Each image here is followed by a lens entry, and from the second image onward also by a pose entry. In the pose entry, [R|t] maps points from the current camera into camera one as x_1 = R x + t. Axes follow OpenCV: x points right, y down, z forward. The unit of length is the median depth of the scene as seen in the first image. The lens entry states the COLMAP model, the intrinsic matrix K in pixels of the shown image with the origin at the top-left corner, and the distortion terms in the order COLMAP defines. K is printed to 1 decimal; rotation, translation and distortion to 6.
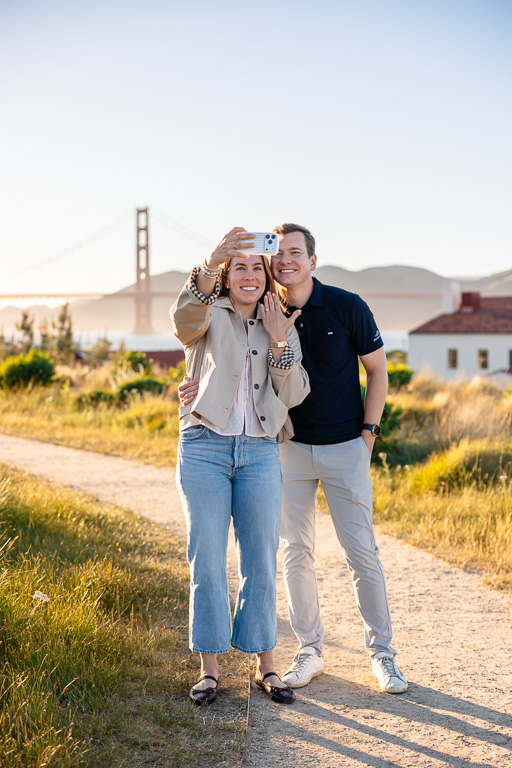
lens RADIAL K [[1368.7, 0, 243.3], [0, 1368.7, 383.5], [0, 0, 1]] dist [0.016149, 0.076118]
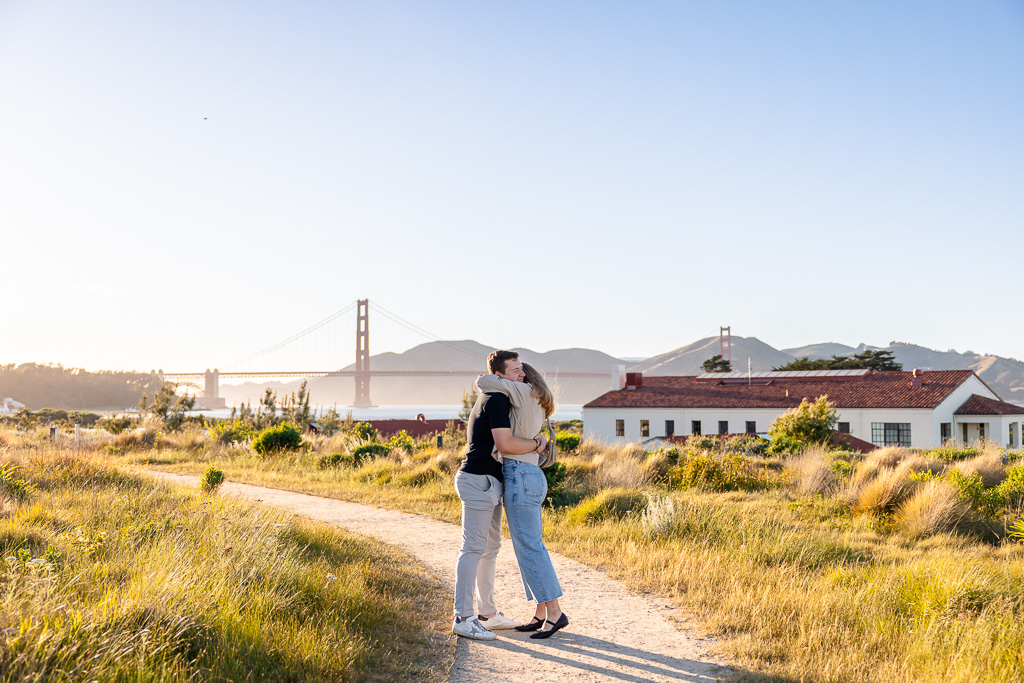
lens RADIAL K [[1208.9, 0, 514.5], [0, 1208.9, 312.8], [0, 0, 1]] dist [-0.022424, 0.010603]
pose [[0.998417, 0.004710, 0.056053, -0.003439], [0.001590, 0.993727, -0.111824, 0.000801], [-0.056228, 0.111736, 0.992146, -0.174542]]
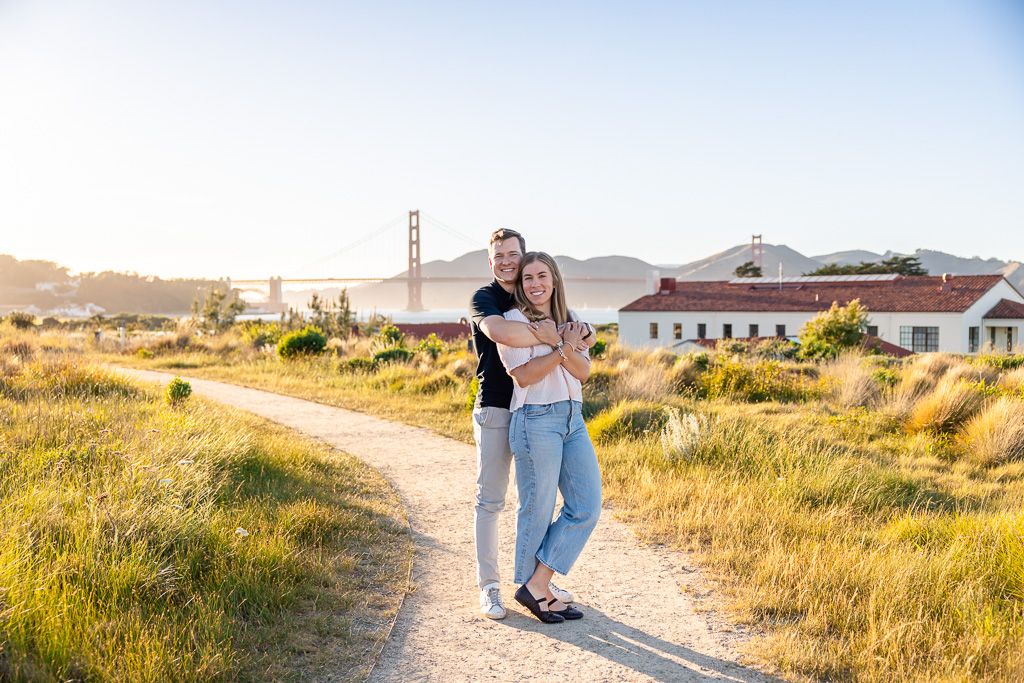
lens RADIAL K [[1080.7, 0, 512.0], [0, 1080.7, 341.5], [0, 0, 1]] dist [-0.001952, 0.018725]
pose [[0.999968, -0.000121, 0.007953, 0.033123], [0.000169, 0.999981, -0.006107, -0.005023], [-0.007952, 0.006108, 0.999950, -0.001169]]
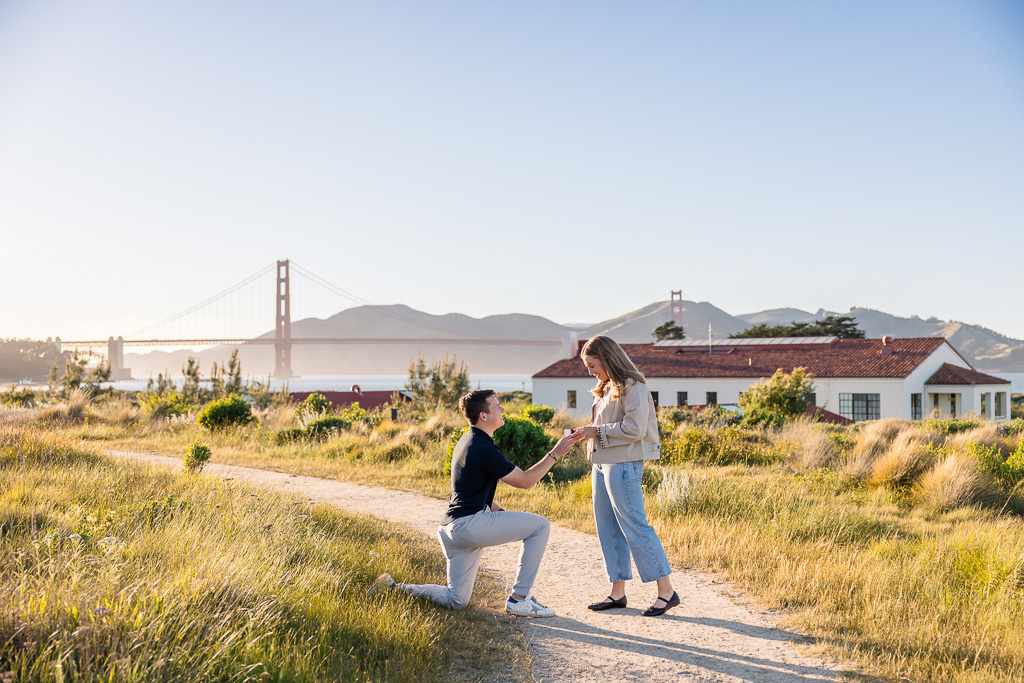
lens RADIAL K [[1319.5, 0, 512.0], [0, 1319.5, 341.5], [0, 0, 1]] dist [-0.009724, 0.004259]
pose [[0.993101, 0.001406, 0.117254, -0.059208], [0.005801, 0.998115, -0.061101, 0.001435], [-0.117119, 0.061360, 0.991221, -0.192389]]
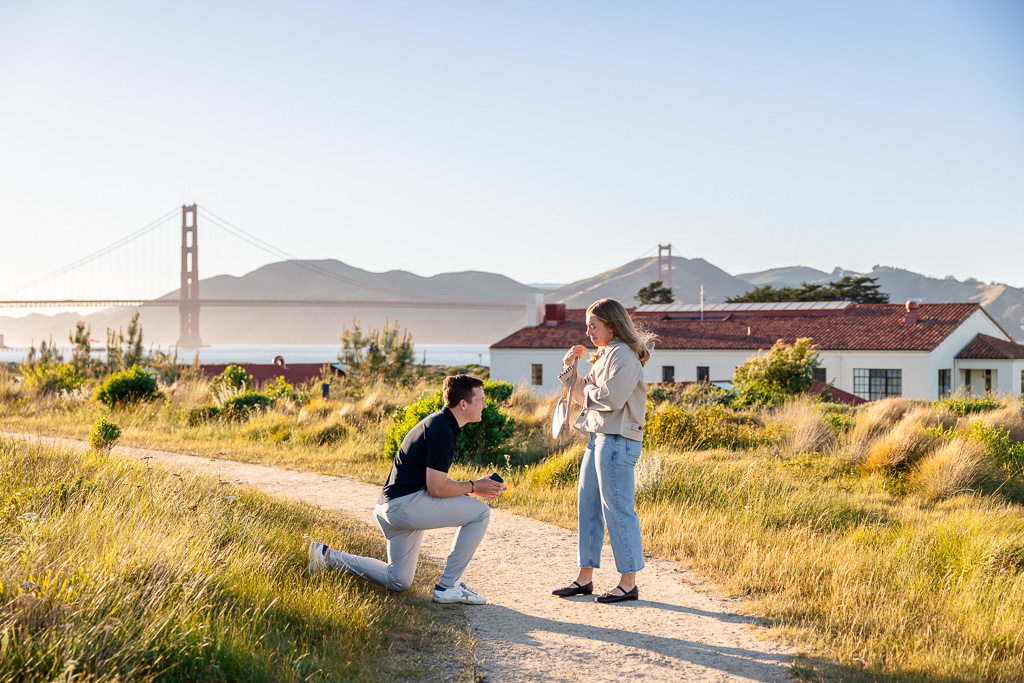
lens RADIAL K [[1618.4, 0, 512.0], [0, 1618.4, 341.5], [0, 0, 1]] dist [-0.004990, -0.012809]
pose [[0.989558, 0.003611, 0.144091, -0.063914], [0.001870, 0.999280, -0.037886, 0.003932], [-0.144124, 0.037759, 0.988839, -0.264969]]
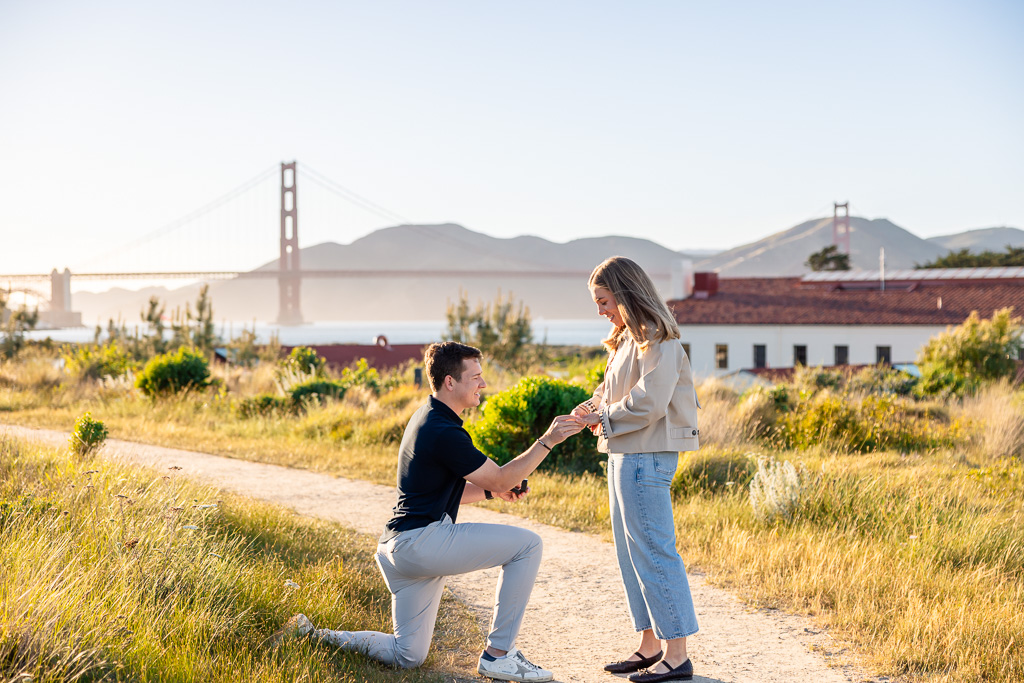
lens RADIAL K [[1824.9, 0, 497.3], [0, 1824.9, 340.2], [0, 0, 1]] dist [0.016149, 0.076118]
pose [[0.998834, -0.001247, 0.048258, -0.019613], [0.002496, 0.999663, -0.025831, 0.000627], [-0.048210, 0.025922, 0.998501, -0.154192]]
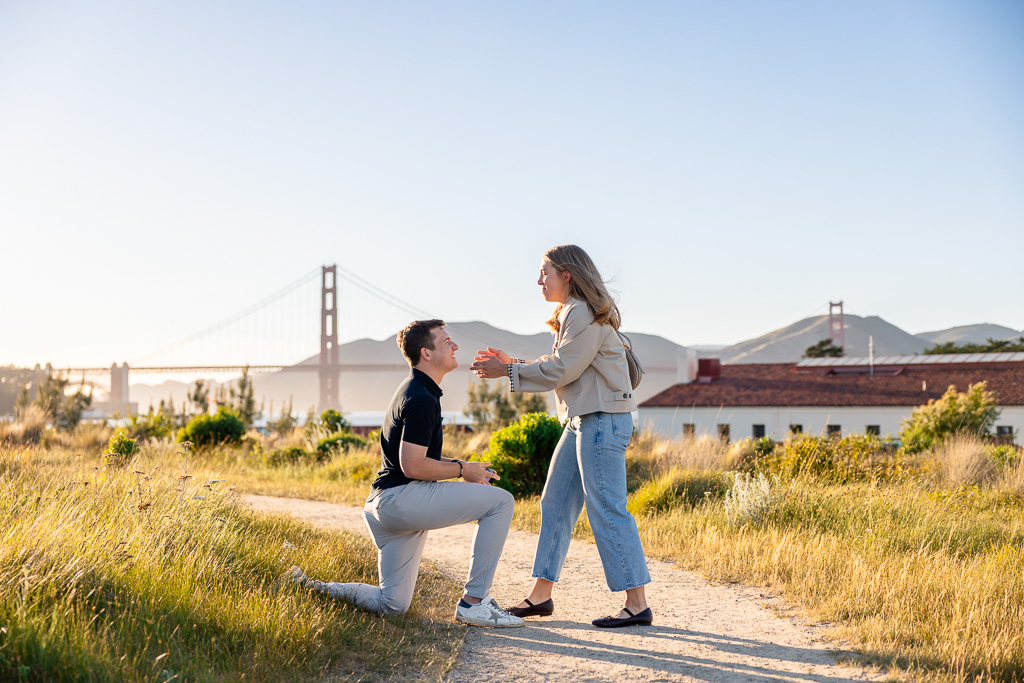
lens RADIAL K [[1683.3, 0, 512.0], [0, 1683.3, 341.5], [0, 0, 1]] dist [0.011959, 0.060544]
pose [[0.999221, 0.000803, 0.039464, -0.004870], [0.002627, 0.996225, -0.086775, 0.037231], [-0.039385, 0.086811, 0.995446, -0.162635]]
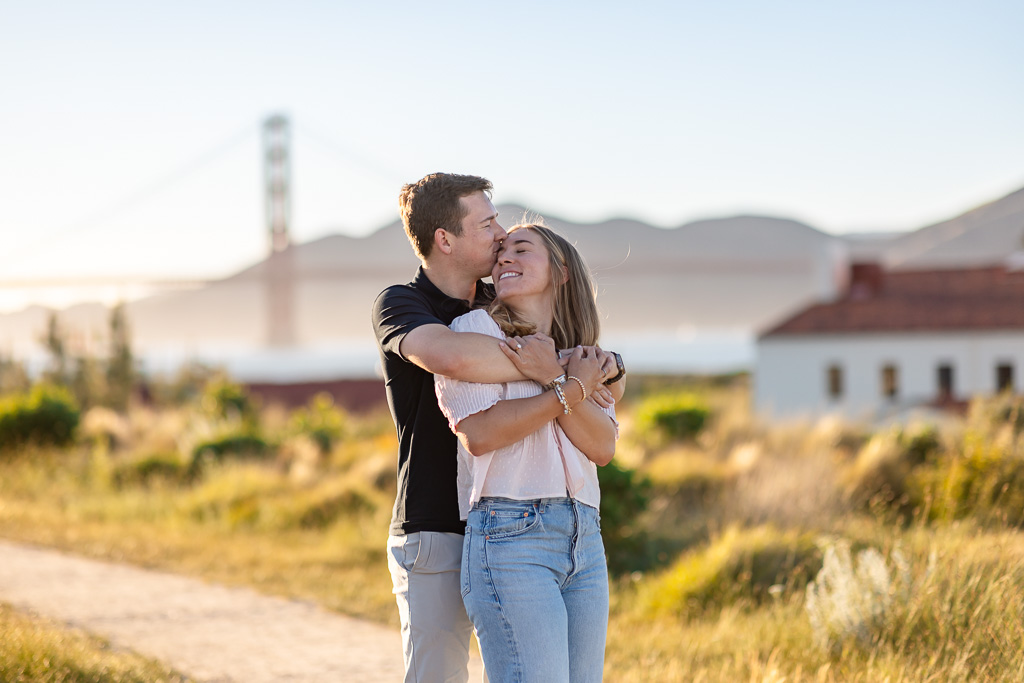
lens RADIAL K [[2565.4, 0, 512.0], [0, 2565.4, 341.5], [0, 0, 1]] dist [0.016766, 0.007159]
pose [[0.999735, -0.021813, 0.007354, 0.039989], [0.022062, 0.999121, -0.035641, -0.001178], [-0.006571, 0.035794, 0.999338, -0.068735]]
